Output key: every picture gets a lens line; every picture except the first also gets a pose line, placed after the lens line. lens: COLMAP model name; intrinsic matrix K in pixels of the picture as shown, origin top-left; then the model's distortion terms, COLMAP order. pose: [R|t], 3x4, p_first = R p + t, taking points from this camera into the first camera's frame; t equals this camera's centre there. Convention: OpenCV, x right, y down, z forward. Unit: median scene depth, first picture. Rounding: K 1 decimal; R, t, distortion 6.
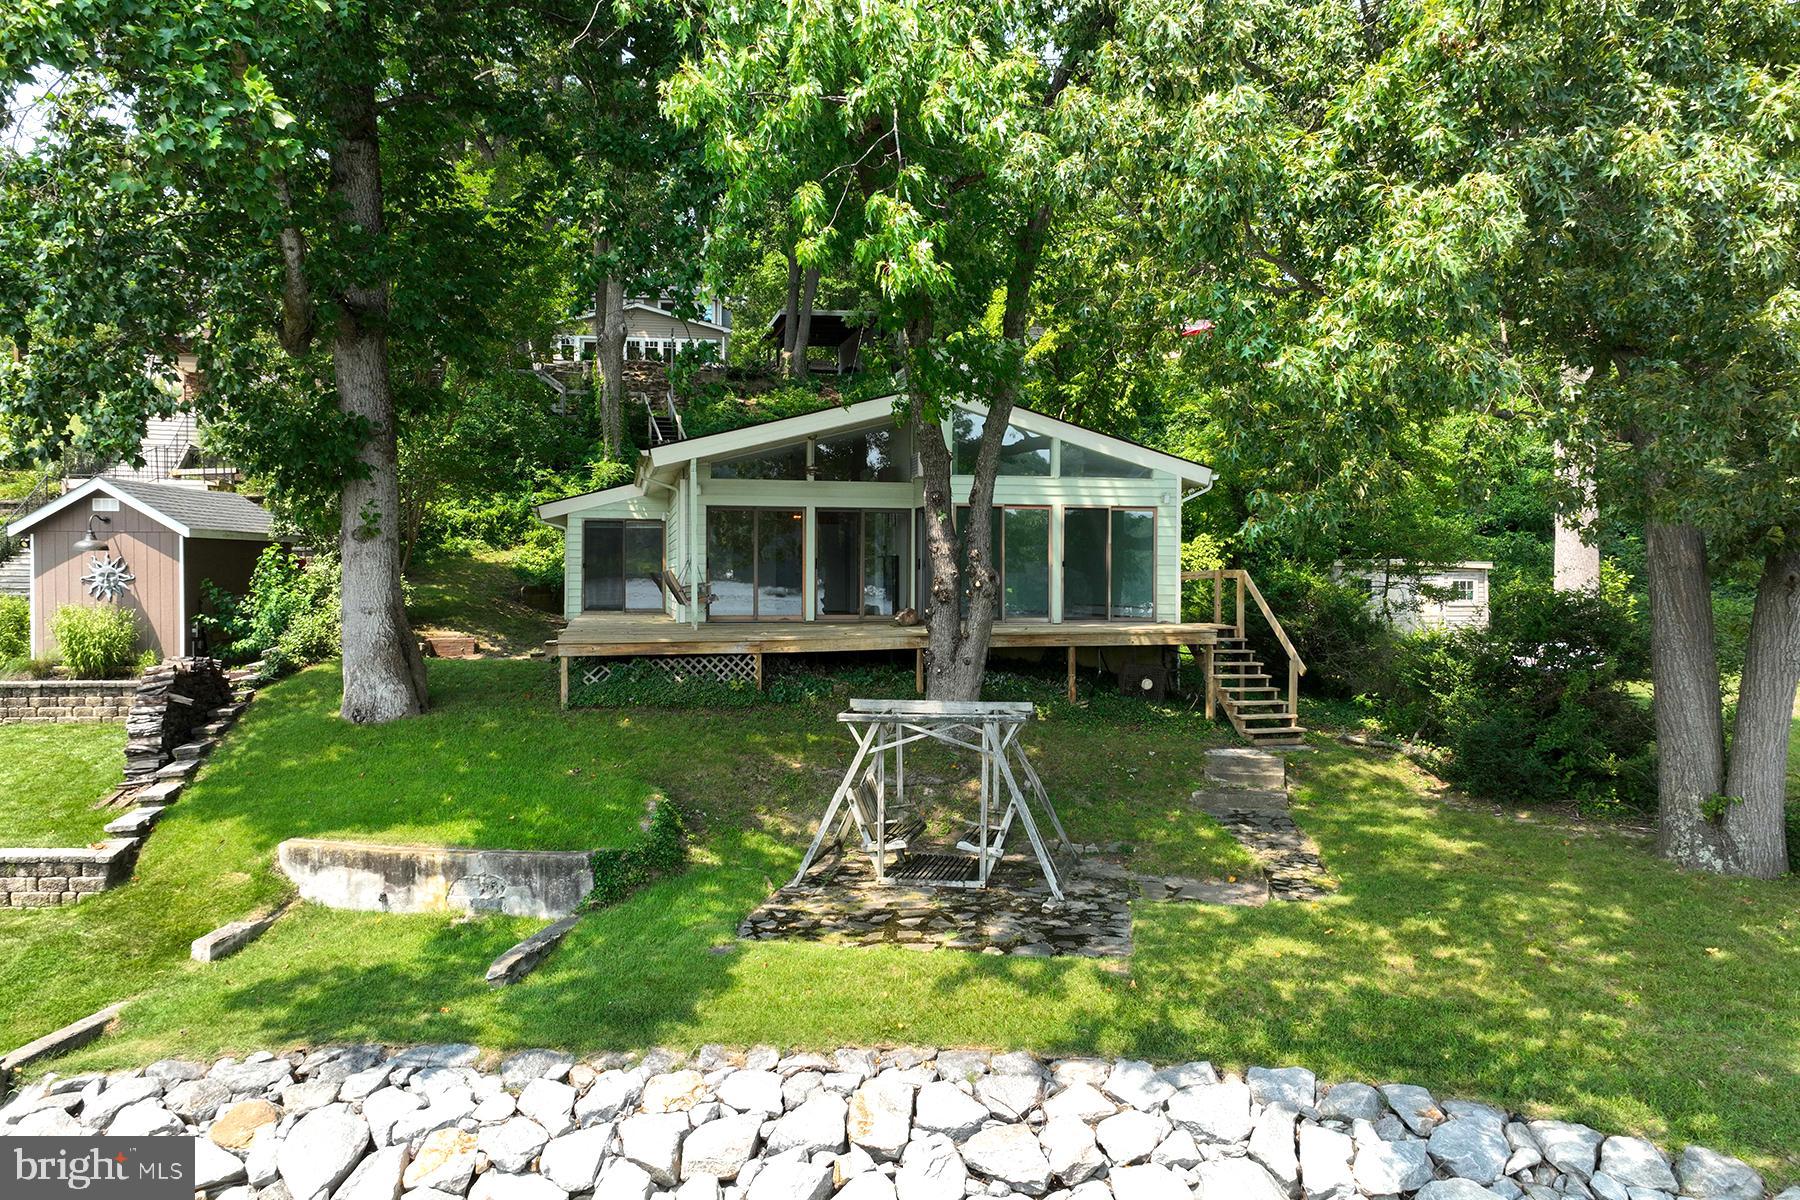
lens RADIAL K [[1282.1, 0, 900.0], [0, 1282.1, 600.0], [0, 0, 1]] dist [0.008264, 0.002001]
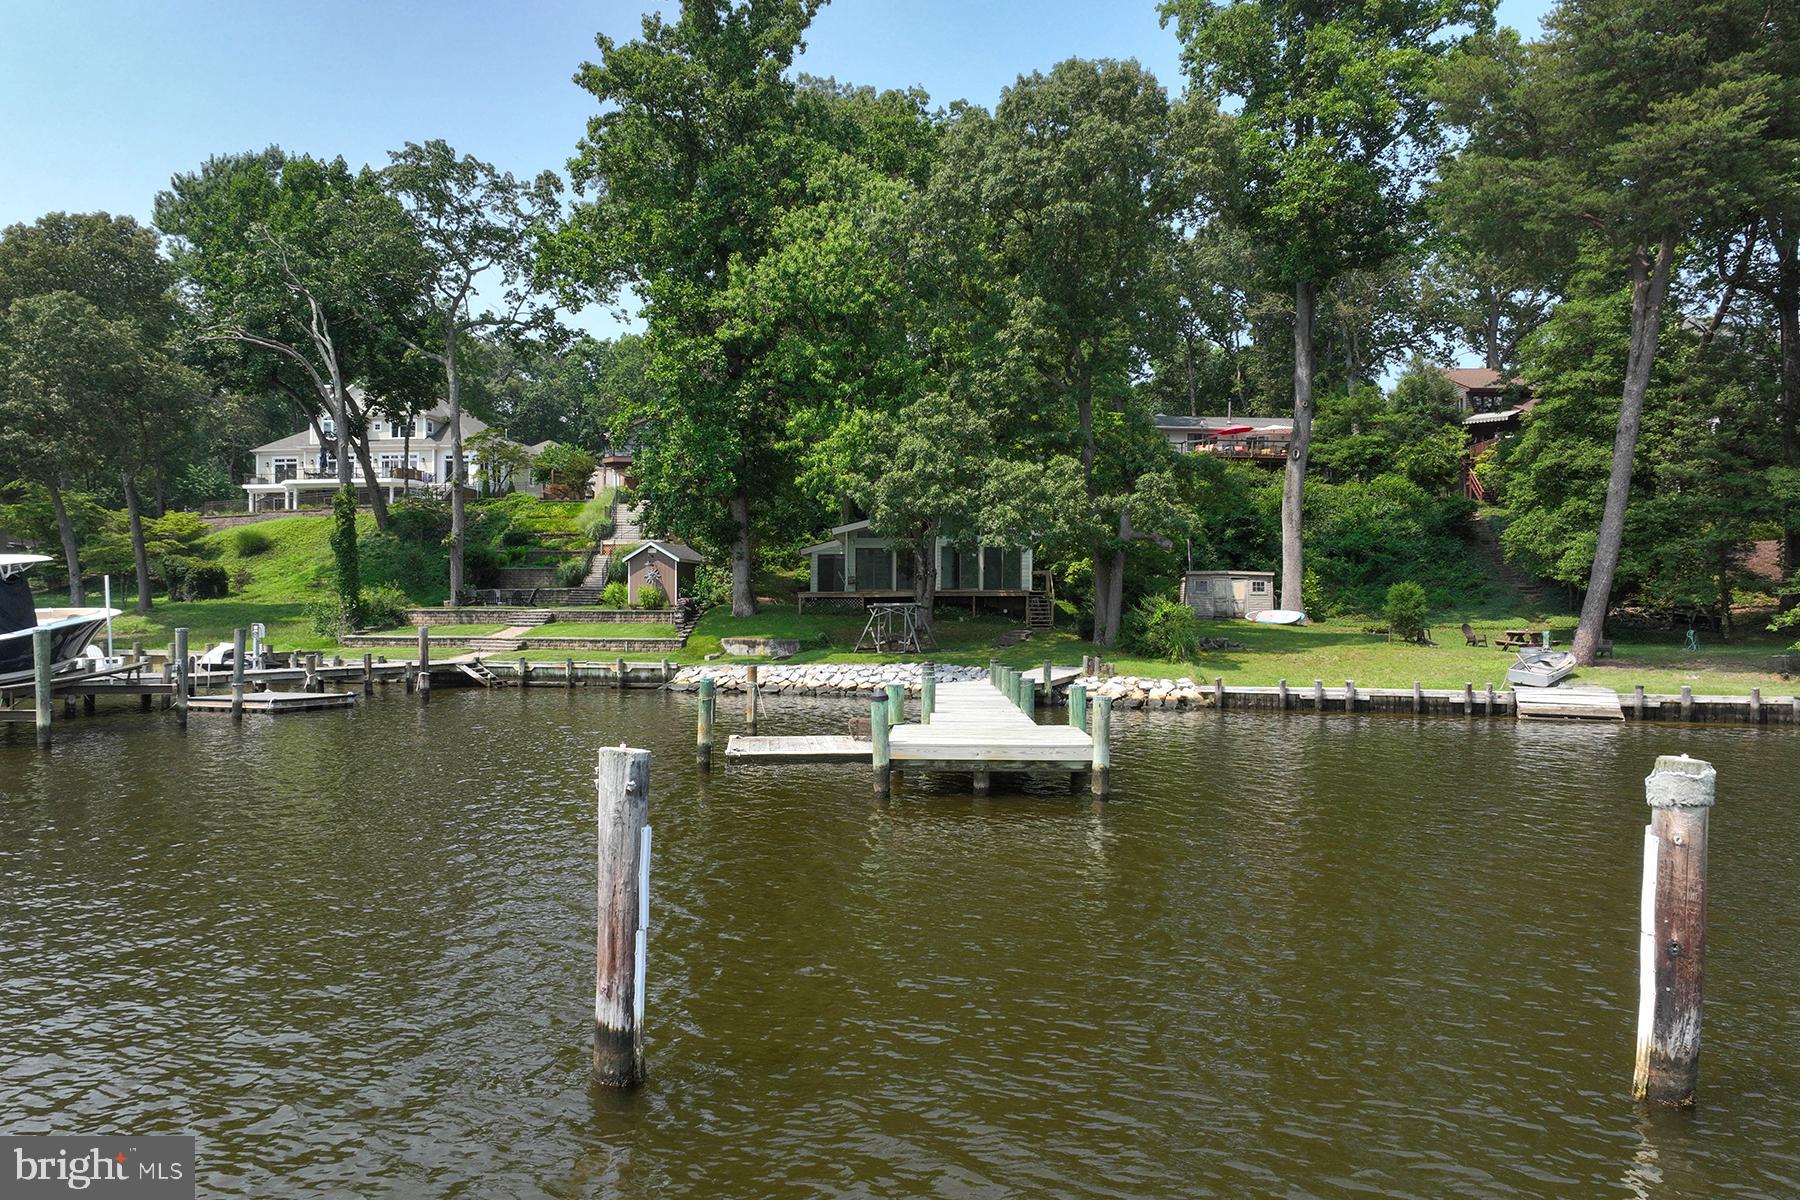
lens RADIAL K [[1282.1, 0, 900.0], [0, 1282.1, 600.0], [0, 0, 1]] dist [0.008264, 0.002001]
pose [[0.972685, -0.005313, -0.232067, 0.666771], [-0.002405, 0.999454, -0.032960, 0.146429], [0.232115, 0.032618, 0.972141, -1.881265]]
